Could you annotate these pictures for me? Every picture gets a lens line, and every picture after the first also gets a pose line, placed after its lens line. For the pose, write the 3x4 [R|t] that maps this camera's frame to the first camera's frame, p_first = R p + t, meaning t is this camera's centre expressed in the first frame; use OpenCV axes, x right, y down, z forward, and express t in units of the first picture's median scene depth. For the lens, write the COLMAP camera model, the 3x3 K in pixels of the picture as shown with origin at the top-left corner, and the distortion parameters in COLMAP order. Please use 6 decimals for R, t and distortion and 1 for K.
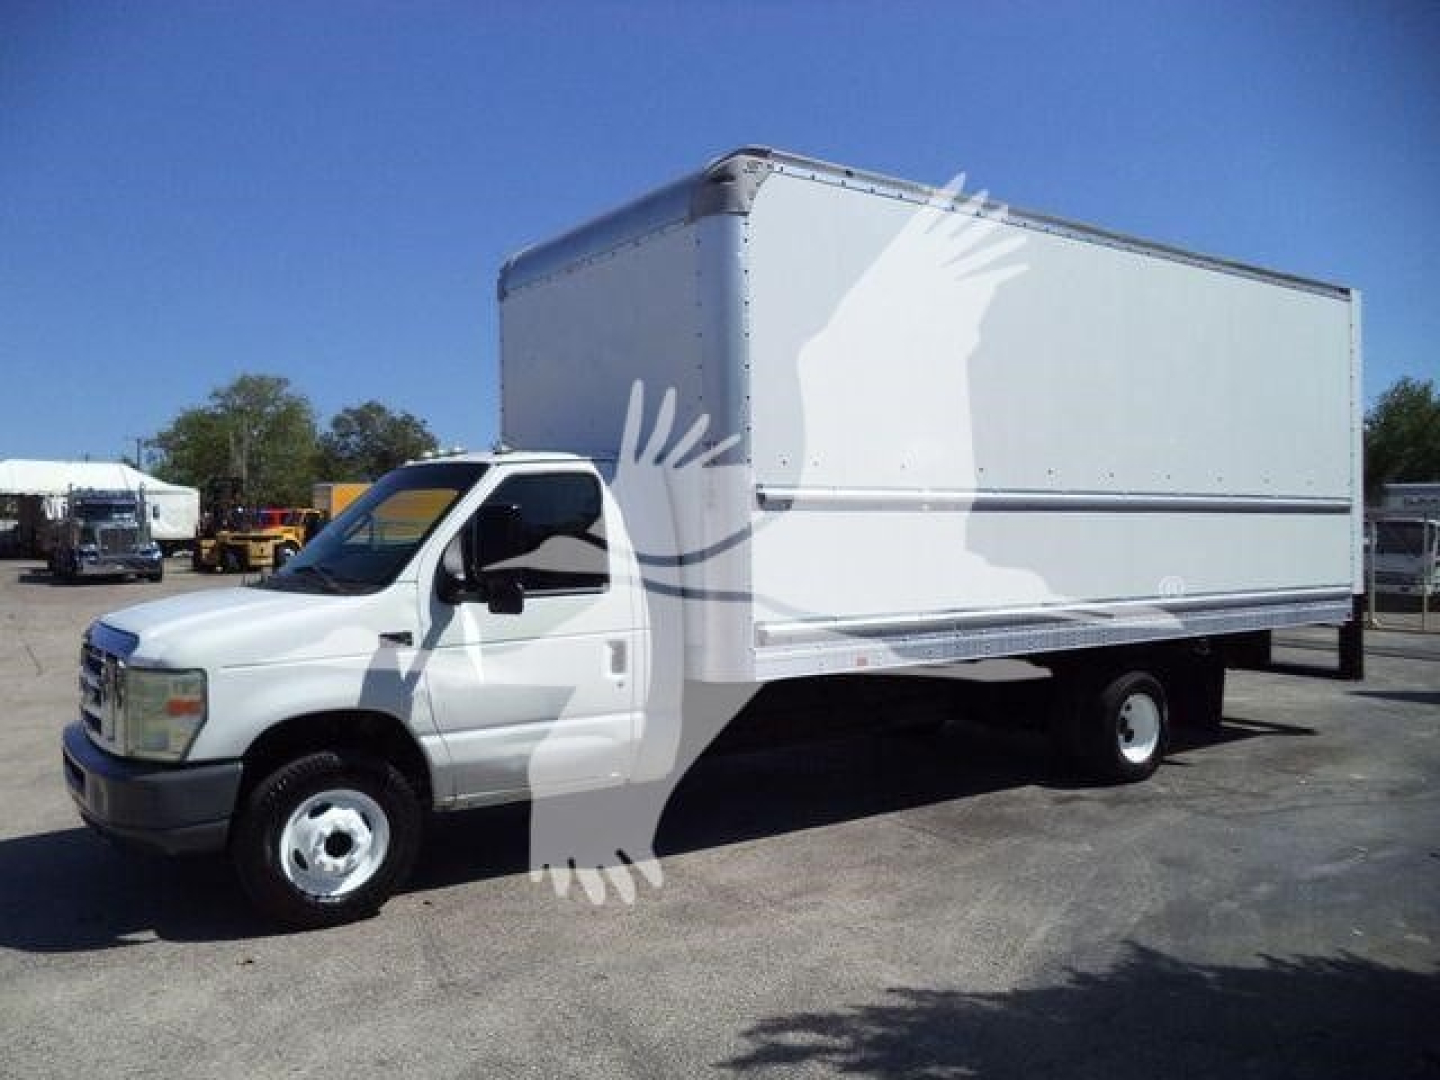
lens RADIAL K [[1162.8, 0, 727.1], [0, 1162.8, 543.4], [0, 0, 1]] dist [-0.016360, -0.014398]
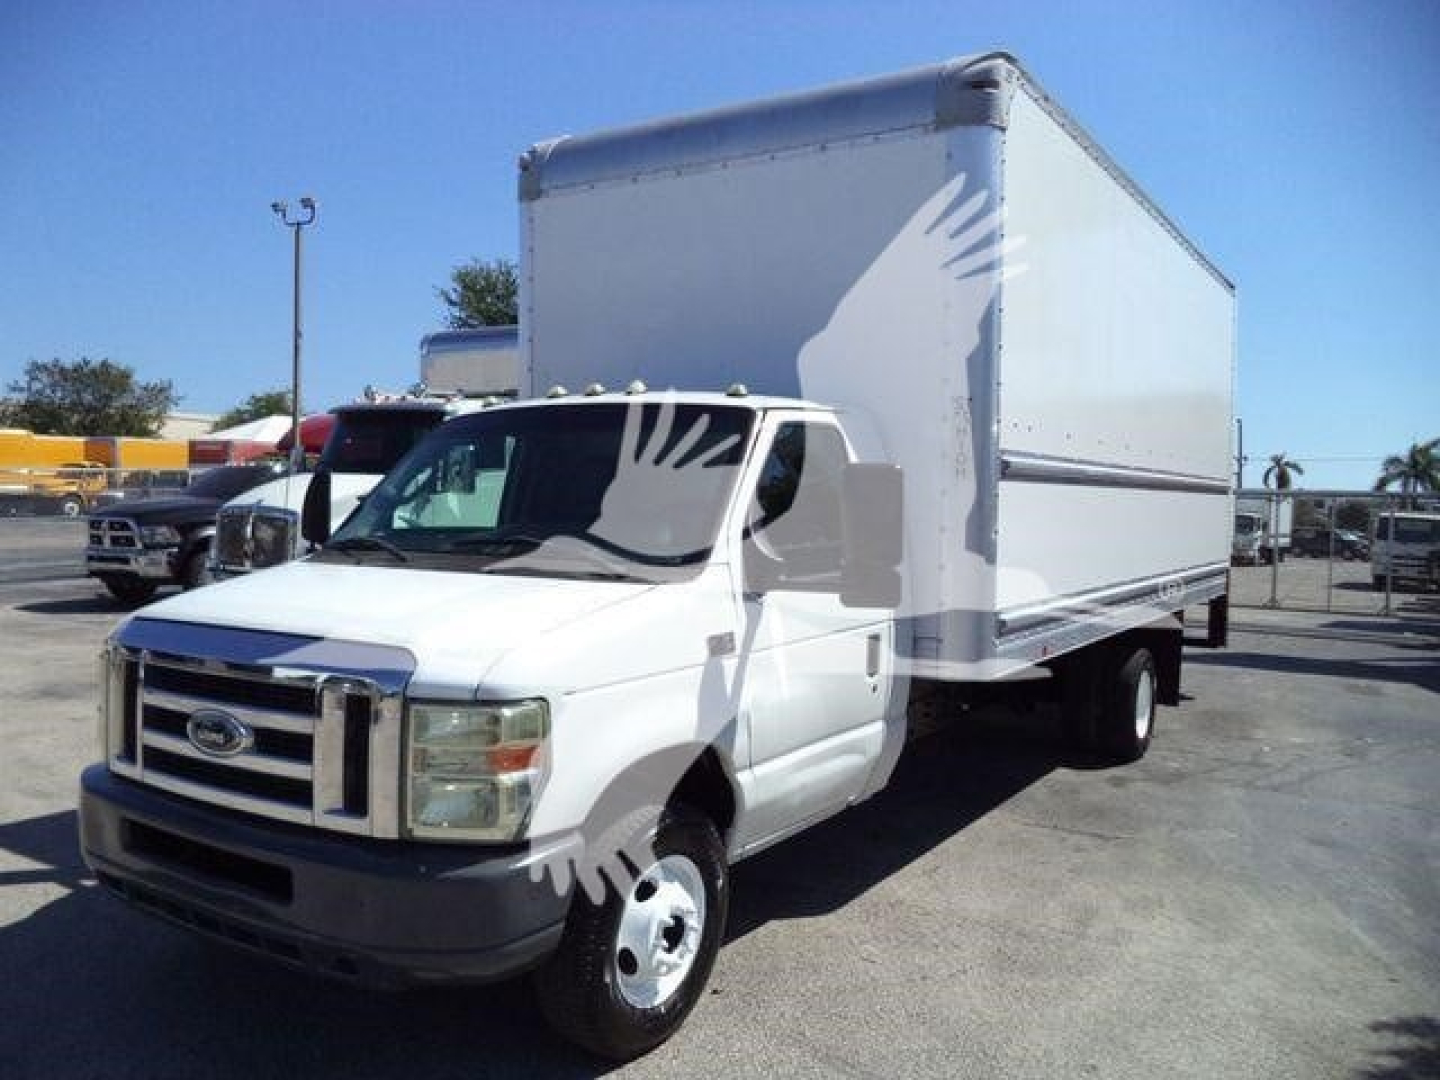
lens RADIAL K [[1143.0, 0, 748.0], [0, 1143.0, 558.9], [0, 0, 1]] dist [-0.000433, -0.044332]
pose [[0.924085, 0.009247, 0.382076, -0.529393], [-0.025046, 0.999023, 0.036400, 0.003380], [-0.381366, -0.043206, 0.923414, 0.325577]]
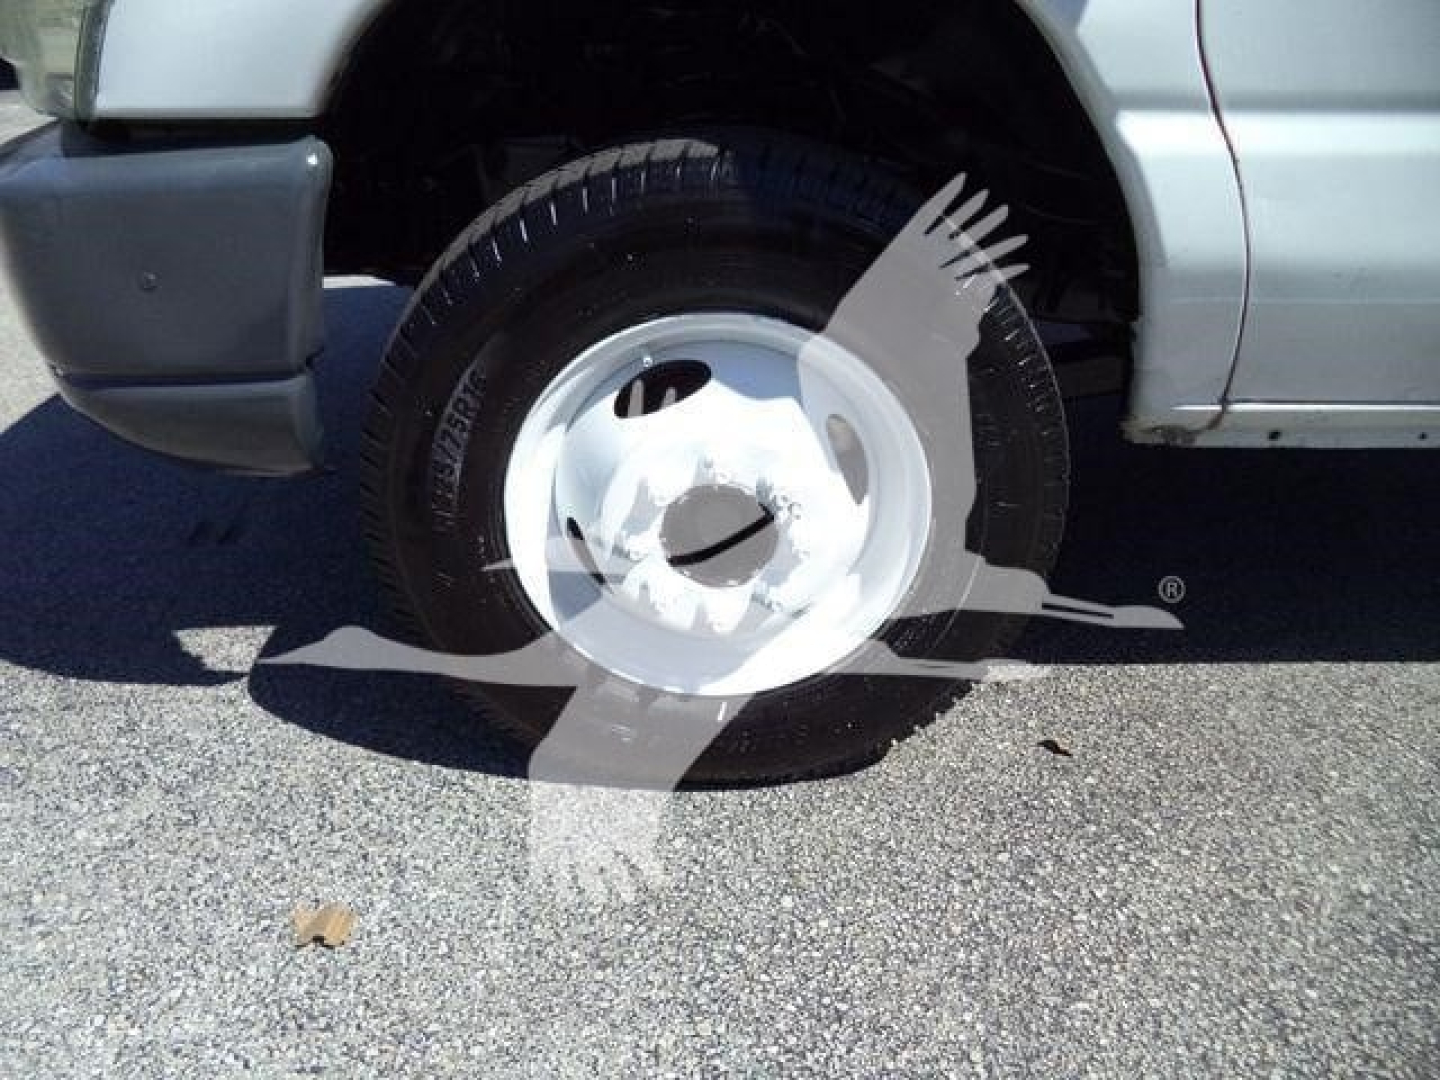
lens RADIAL K [[1162.8, 0, 727.1], [0, 1162.8, 543.4], [0, 0, 1]] dist [-0.016360, -0.014398]
pose [[0.842826, 0.238247, -0.482579, -0.201731], [-0.019840, 0.909823, 0.414523, 0.149360], [0.537820, -0.339796, 0.771549, 0.761512]]
